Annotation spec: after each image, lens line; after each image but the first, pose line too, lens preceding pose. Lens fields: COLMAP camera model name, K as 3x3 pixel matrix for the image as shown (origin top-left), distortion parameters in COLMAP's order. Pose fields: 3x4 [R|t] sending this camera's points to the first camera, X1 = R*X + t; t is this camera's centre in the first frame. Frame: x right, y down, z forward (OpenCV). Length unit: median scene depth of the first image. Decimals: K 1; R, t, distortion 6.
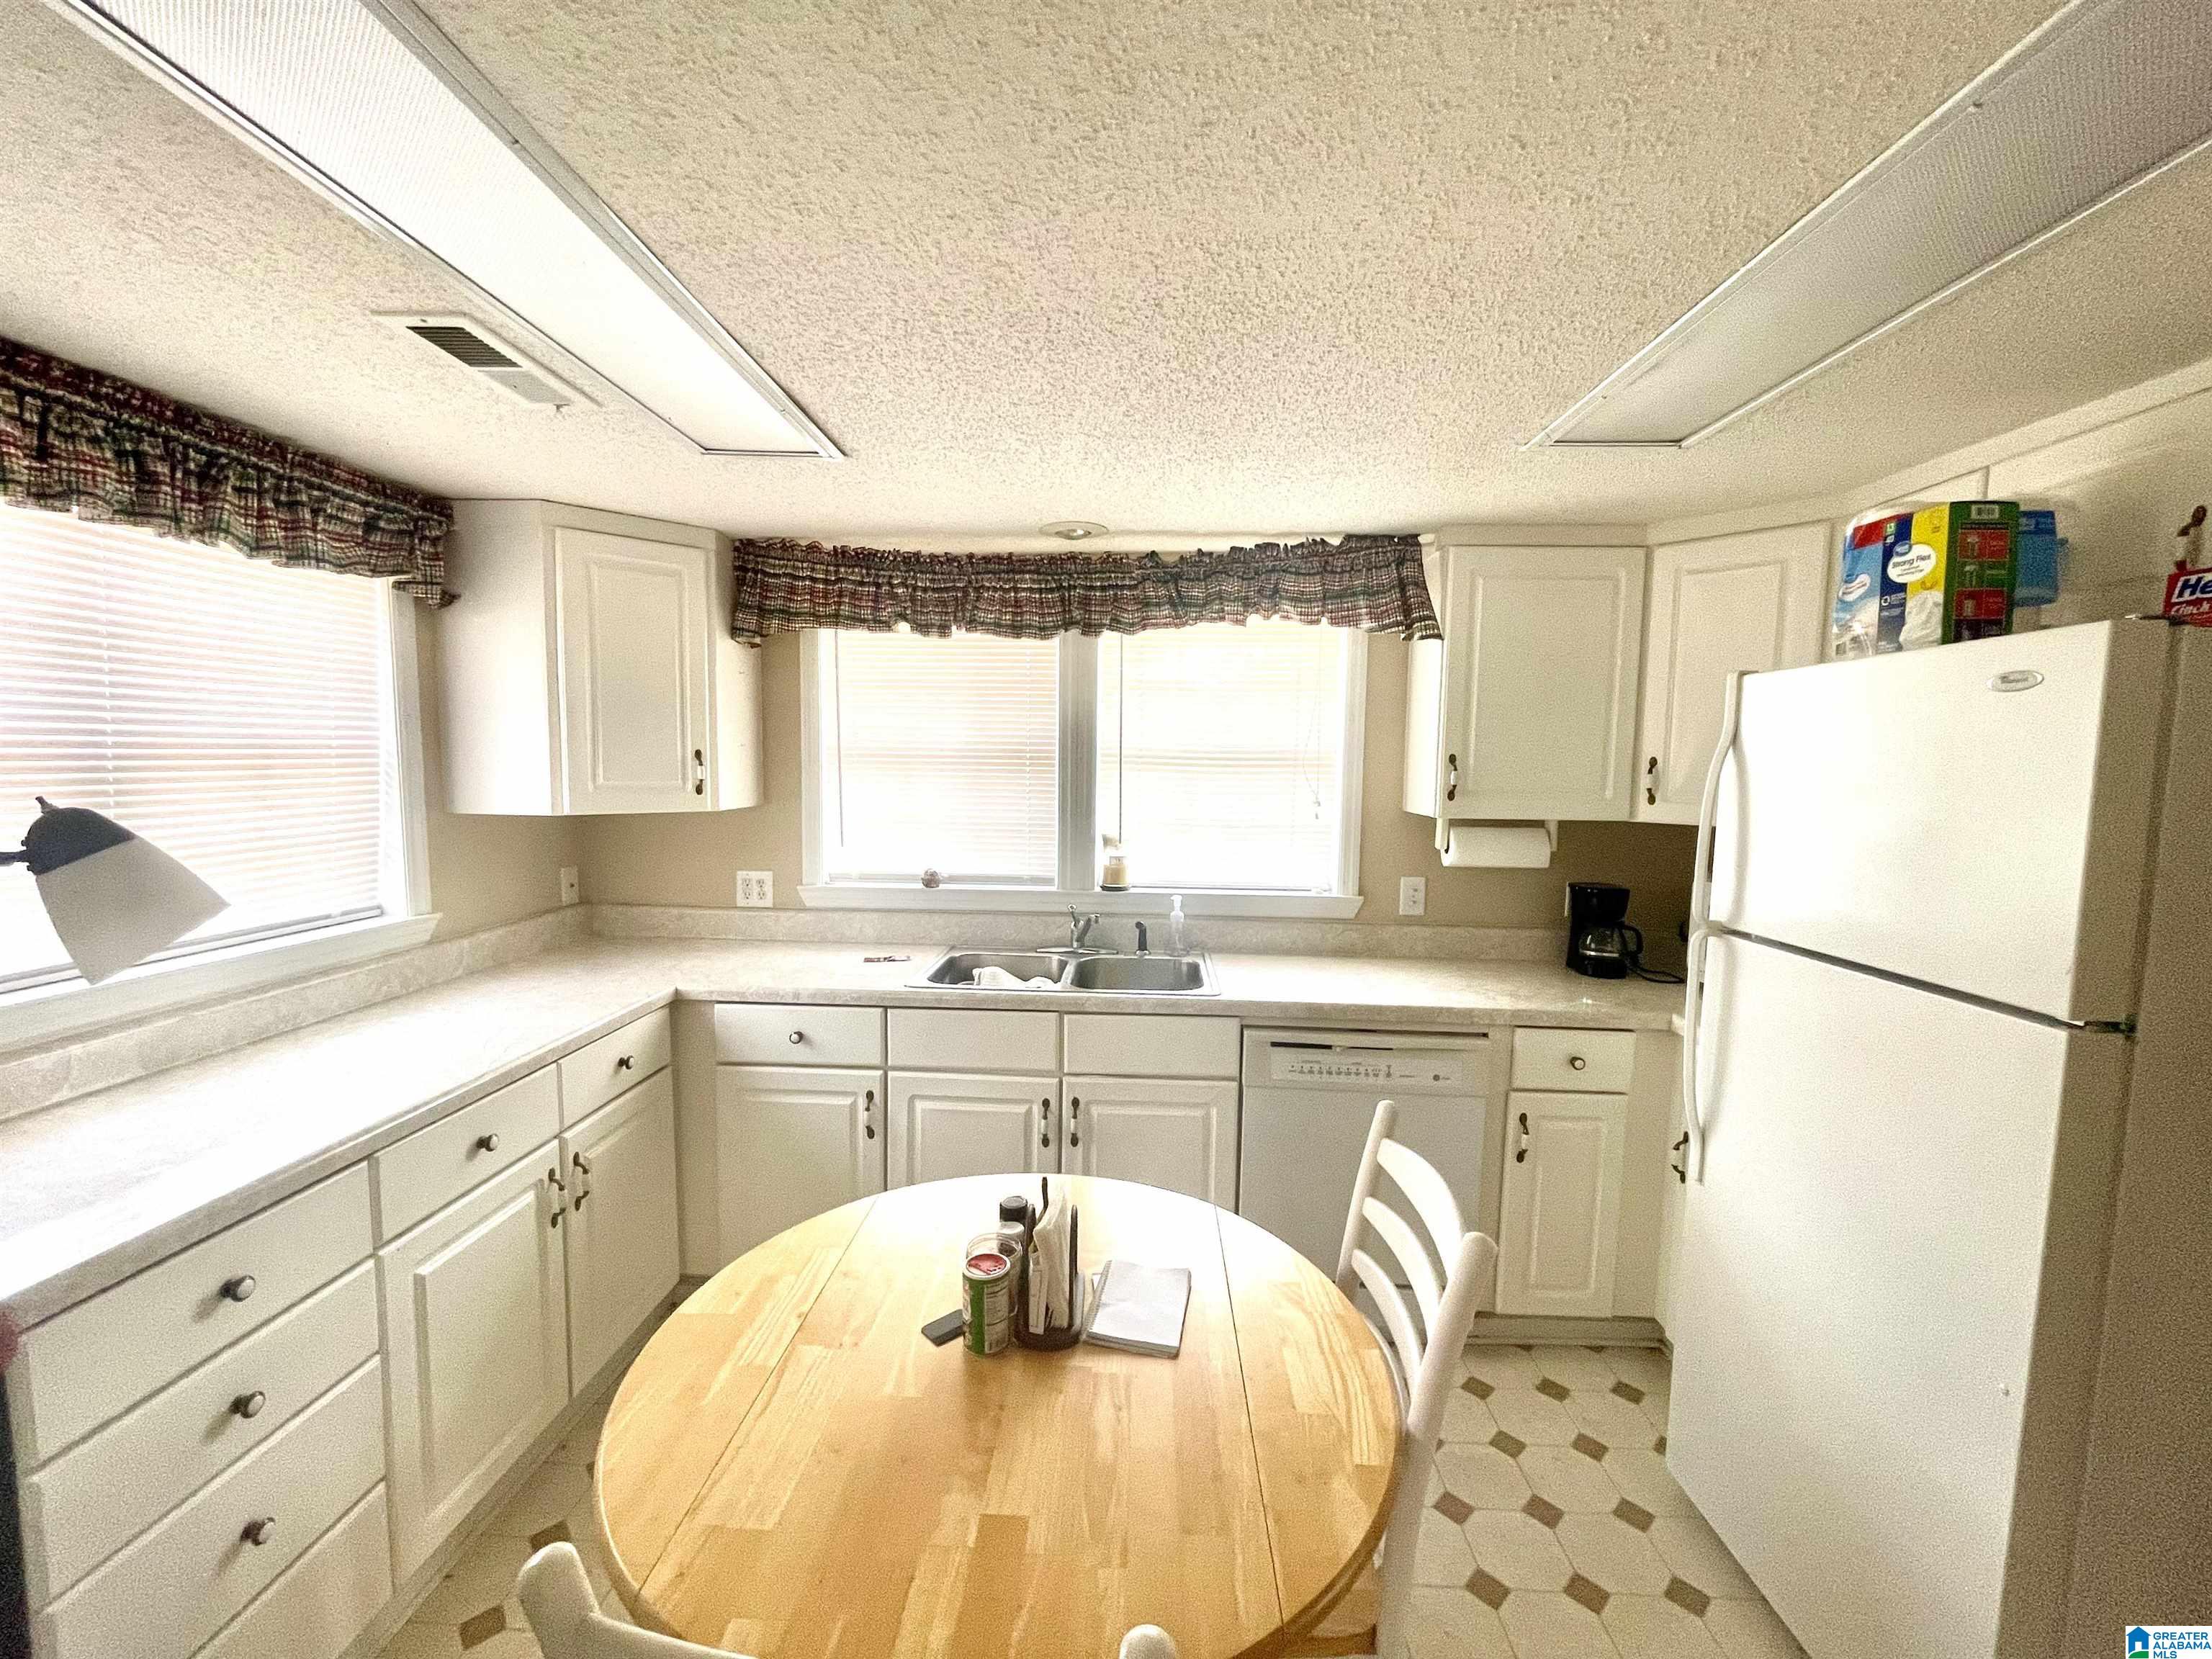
lens RADIAL K [[894.3, 0, 1098.4], [0, 894.3, 837.4], [0, 0, 1]] dist [-0.004191, 0.000622]
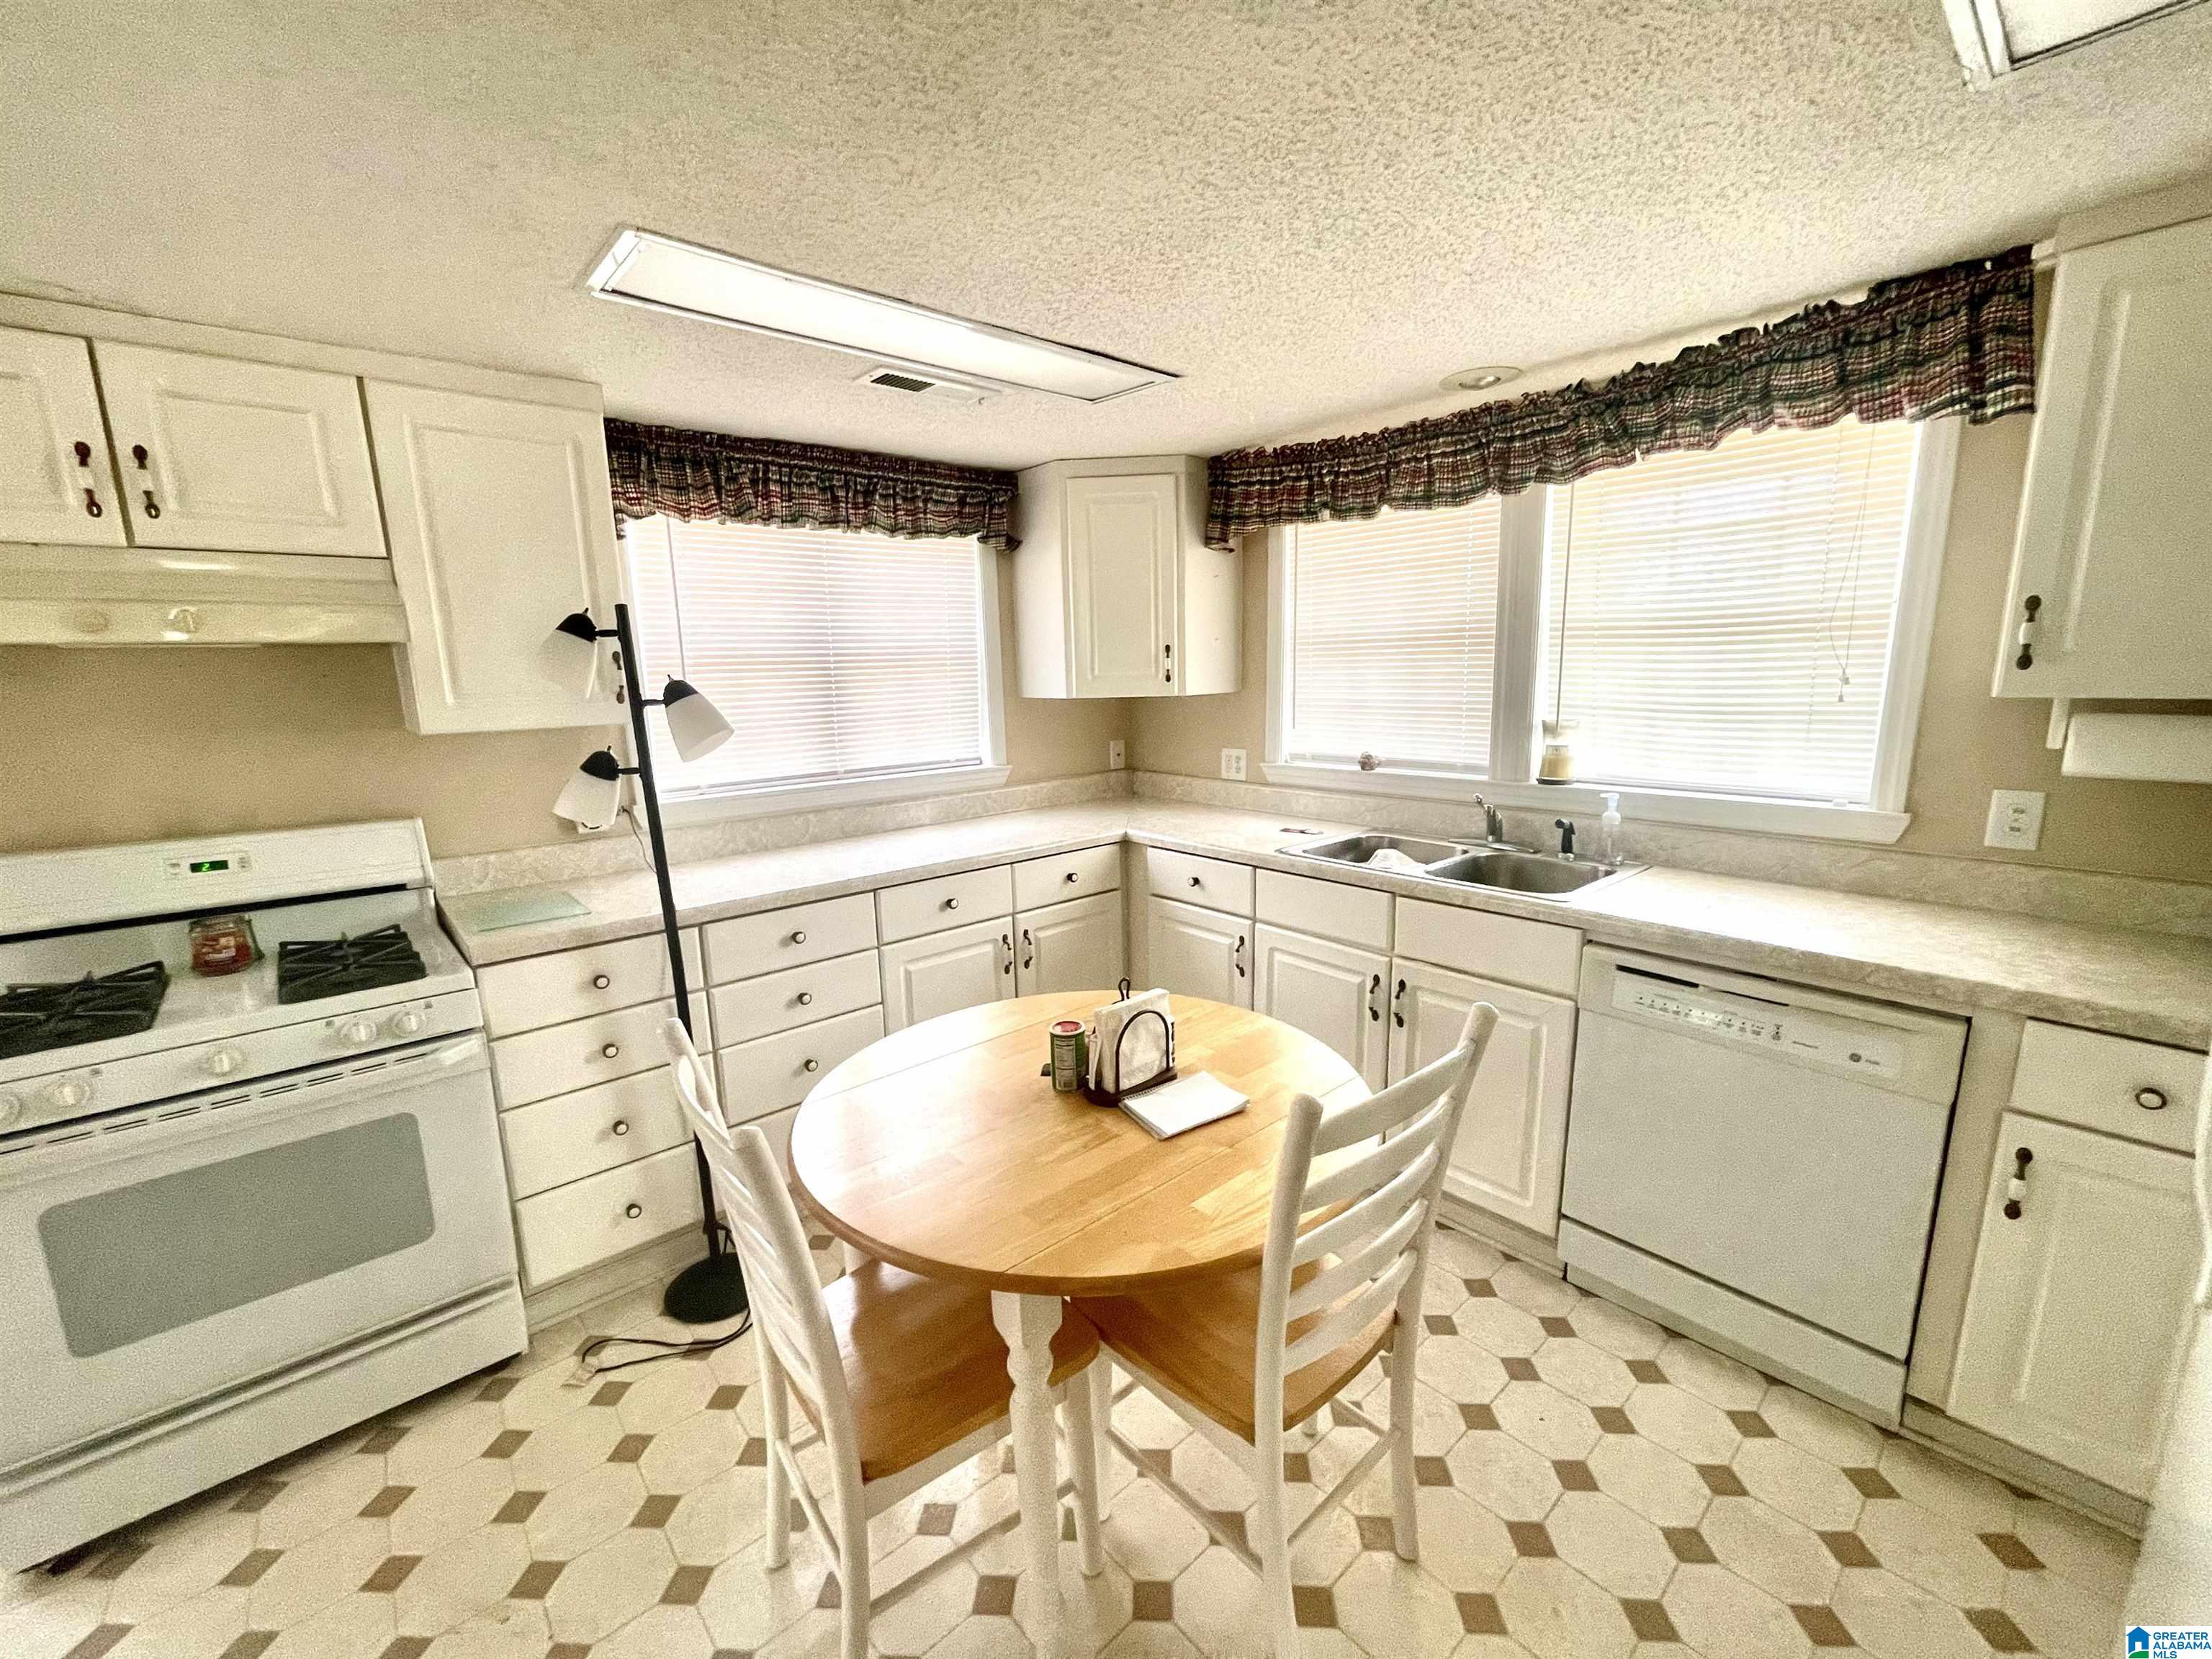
lens RADIAL K [[894.3, 0, 1096.9], [0, 894.3, 835.1], [0, 0, 1]] dist [-0.004191, 0.000622]
pose [[0.696814, 0.104214, -0.709641, 0.390034], [-0.027971, 0.992584, 0.118299, 0.019652], [0.716706, -0.062583, 0.694561, 0.063948]]
